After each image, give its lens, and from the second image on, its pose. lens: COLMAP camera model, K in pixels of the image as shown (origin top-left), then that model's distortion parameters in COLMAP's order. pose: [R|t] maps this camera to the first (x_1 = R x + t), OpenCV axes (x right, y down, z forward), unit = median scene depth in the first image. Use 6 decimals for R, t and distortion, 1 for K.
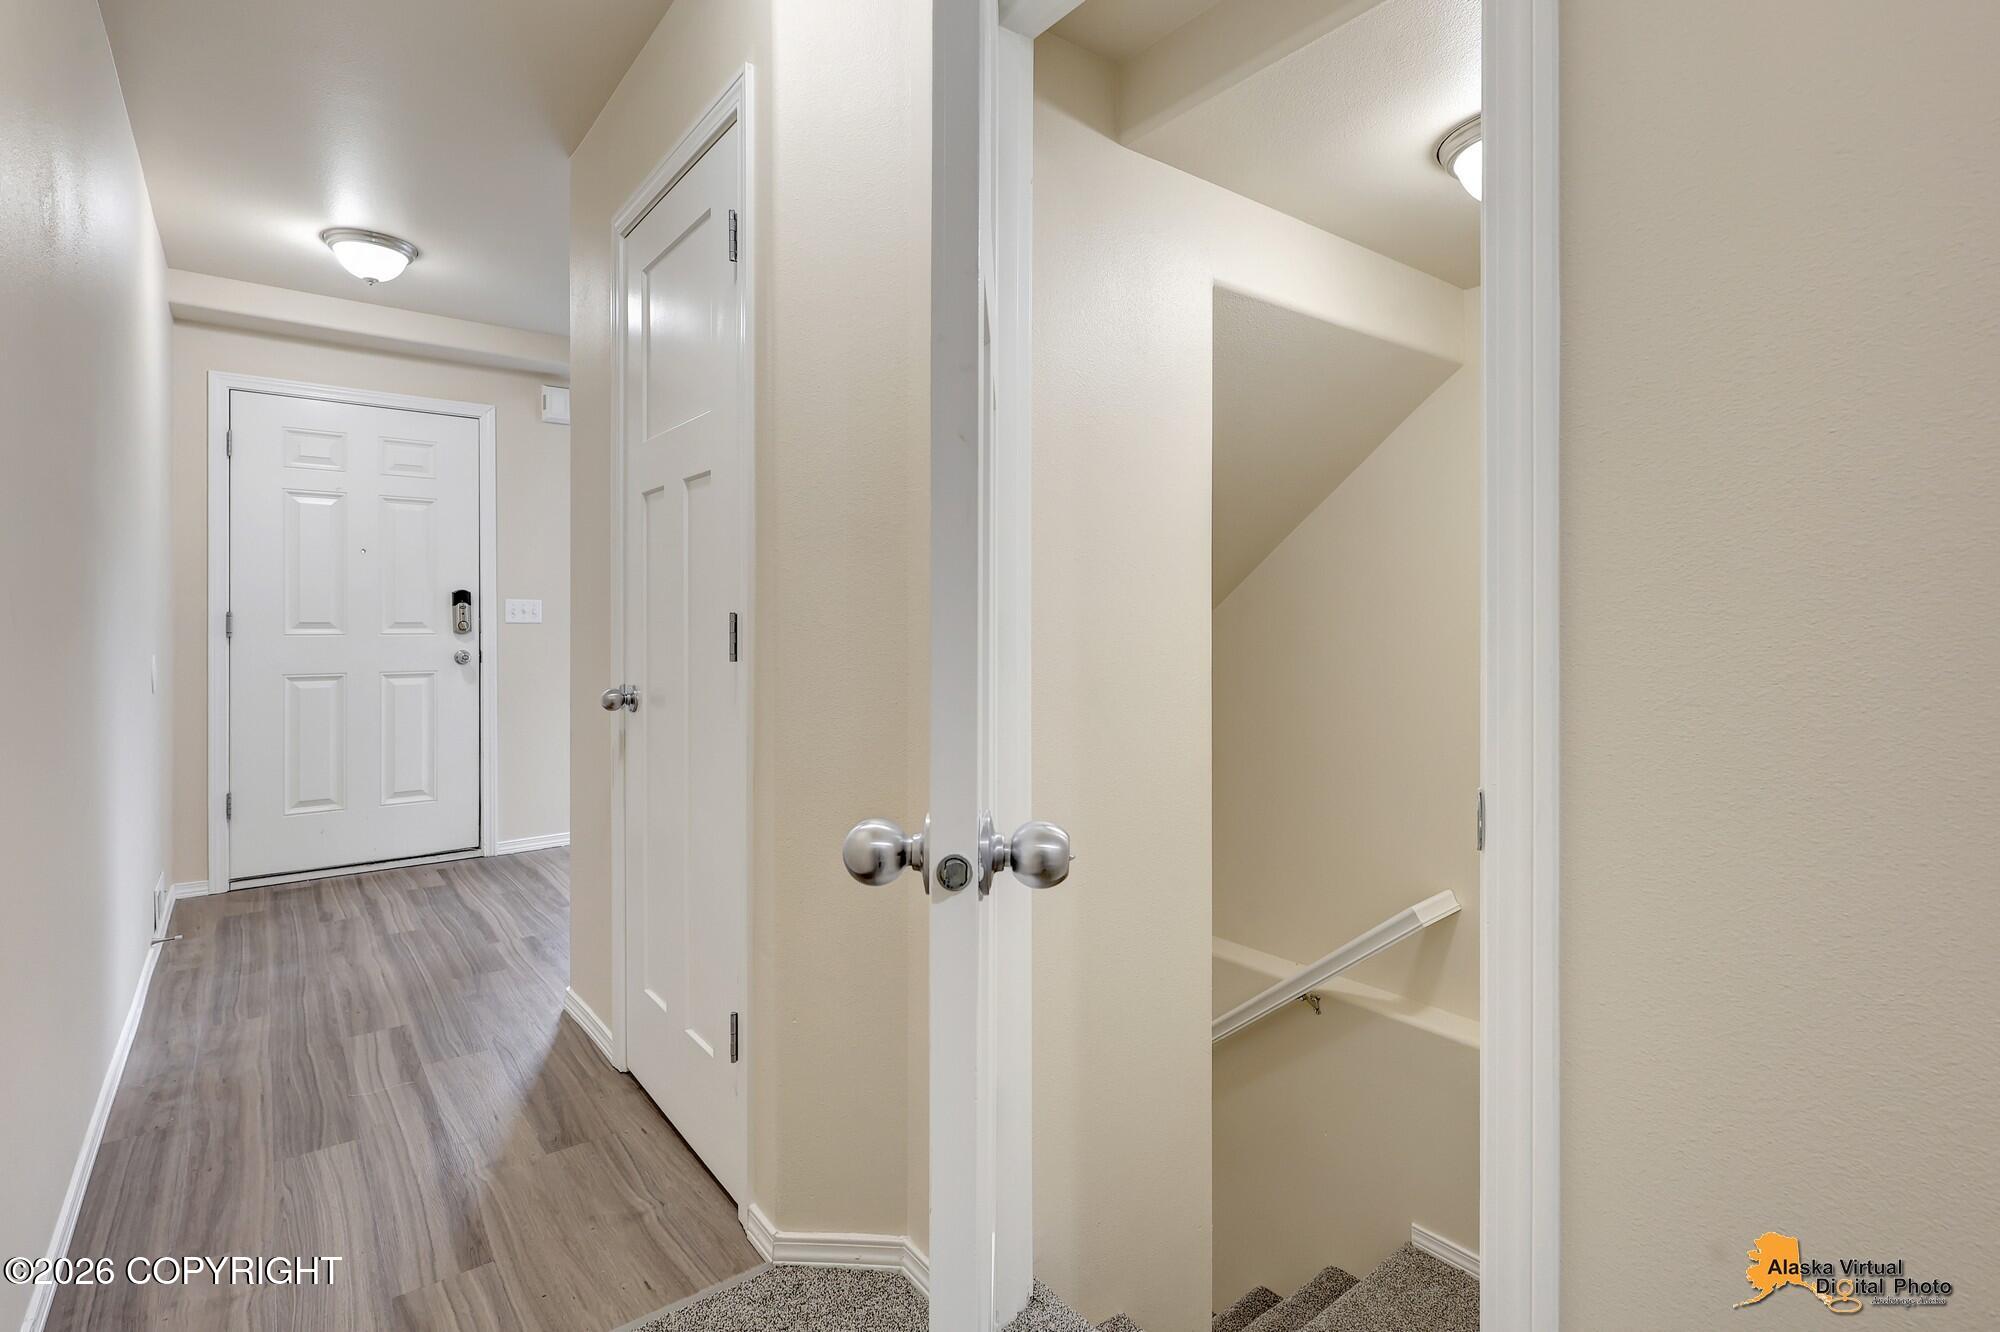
lens RADIAL K [[929.4, 0, 994.4], [0, 929.4, 645.8], [0, 0, 1]] dist [-0.001607, 0.000141]
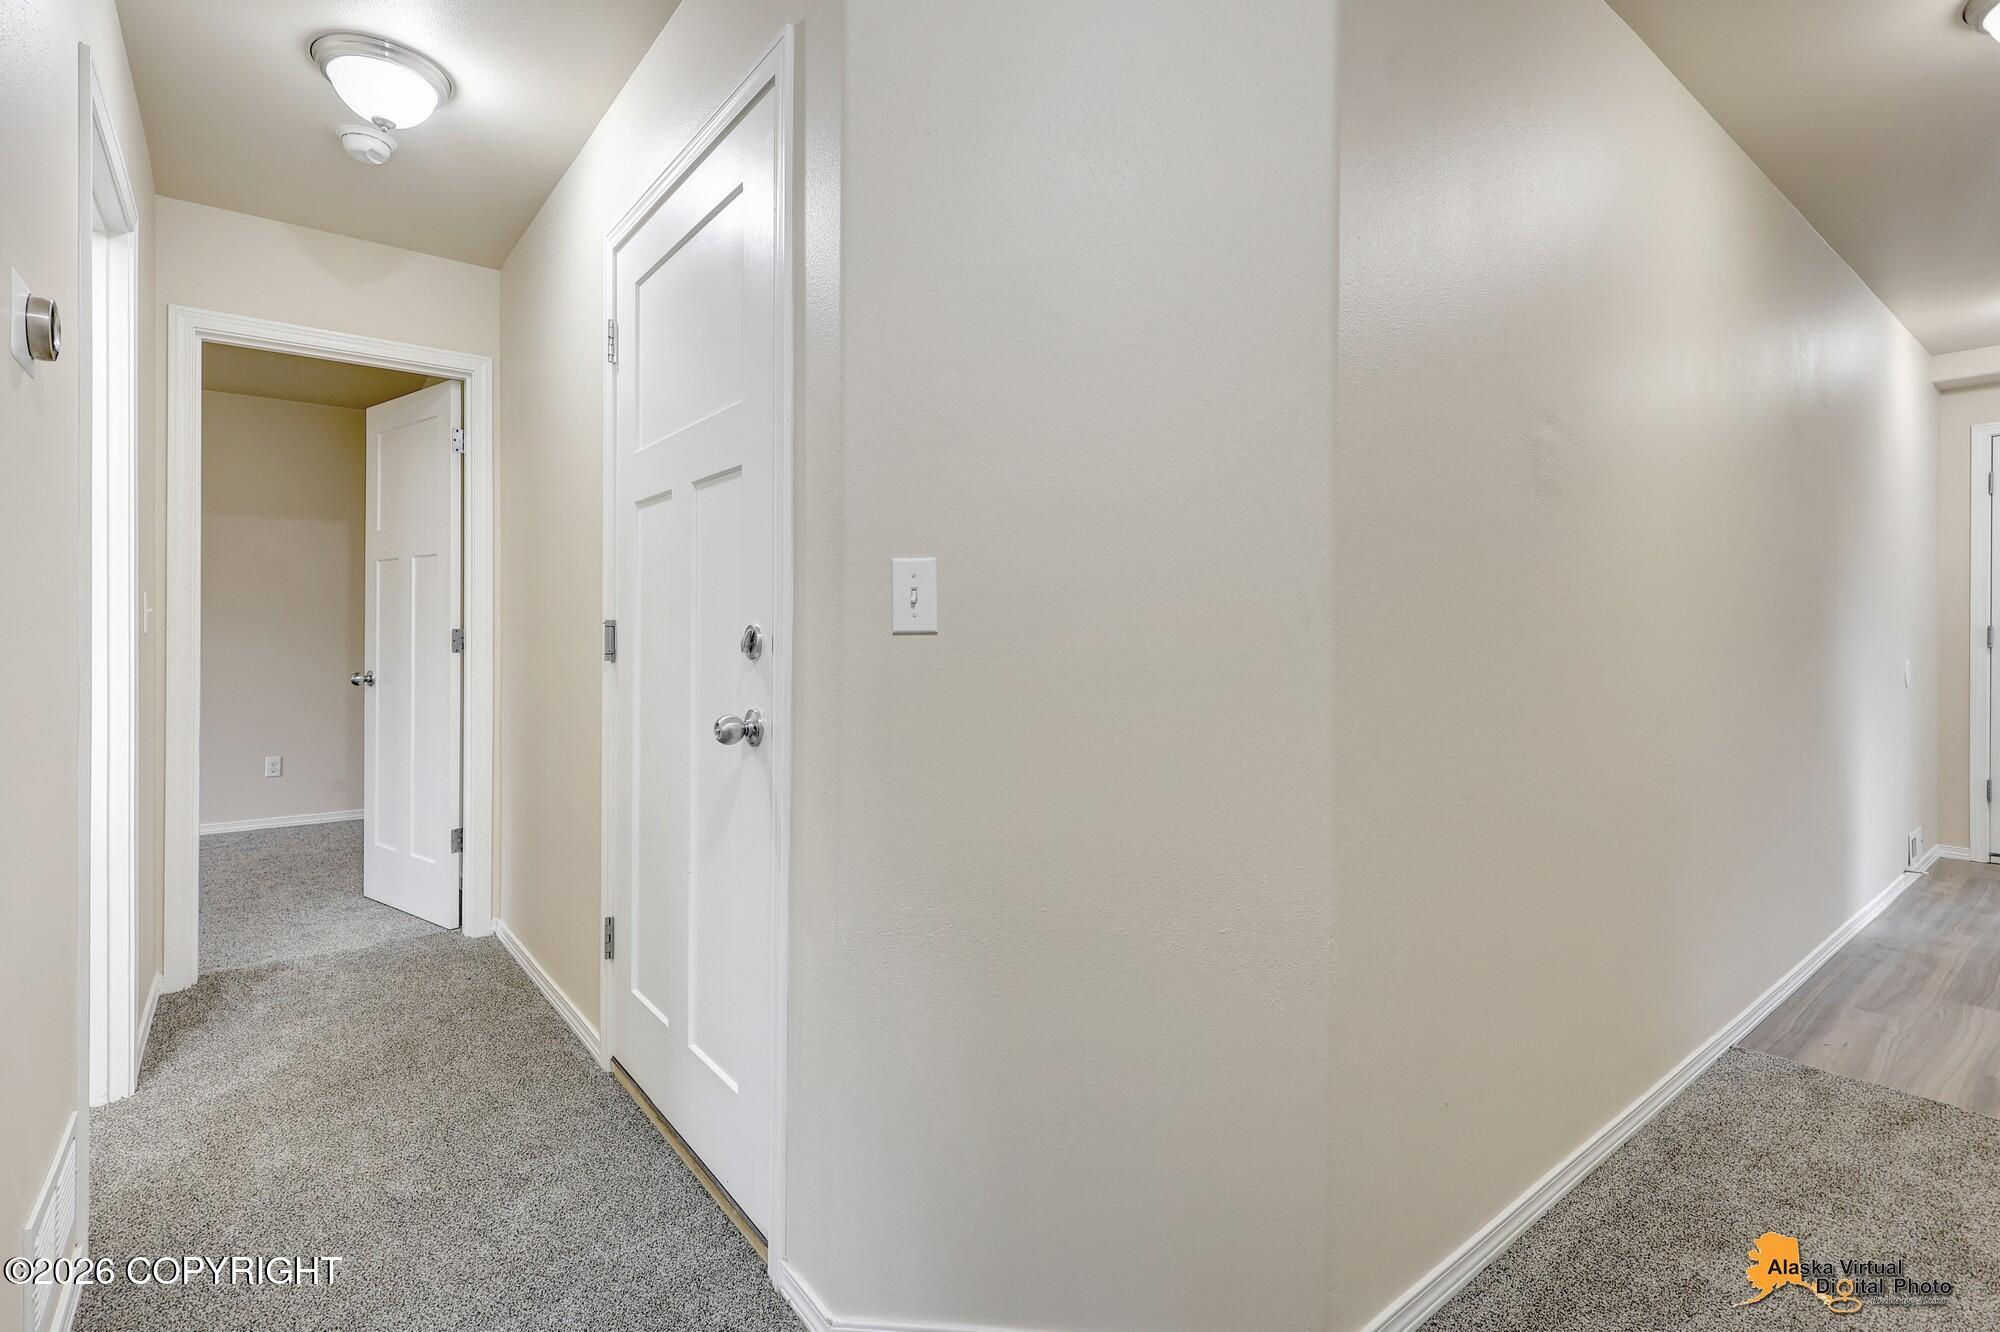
lens RADIAL K [[929.4, 0, 994.4], [0, 929.4, 645.8], [0, 0, 1]] dist [-0.001607, 0.000141]
pose [[-0.007902, -0.008292, -0.999934, 0.445251], [-0.007350, 0.999939, -0.008234, 0.009434], [0.999942, 0.007285, -0.007962, -0.311672]]
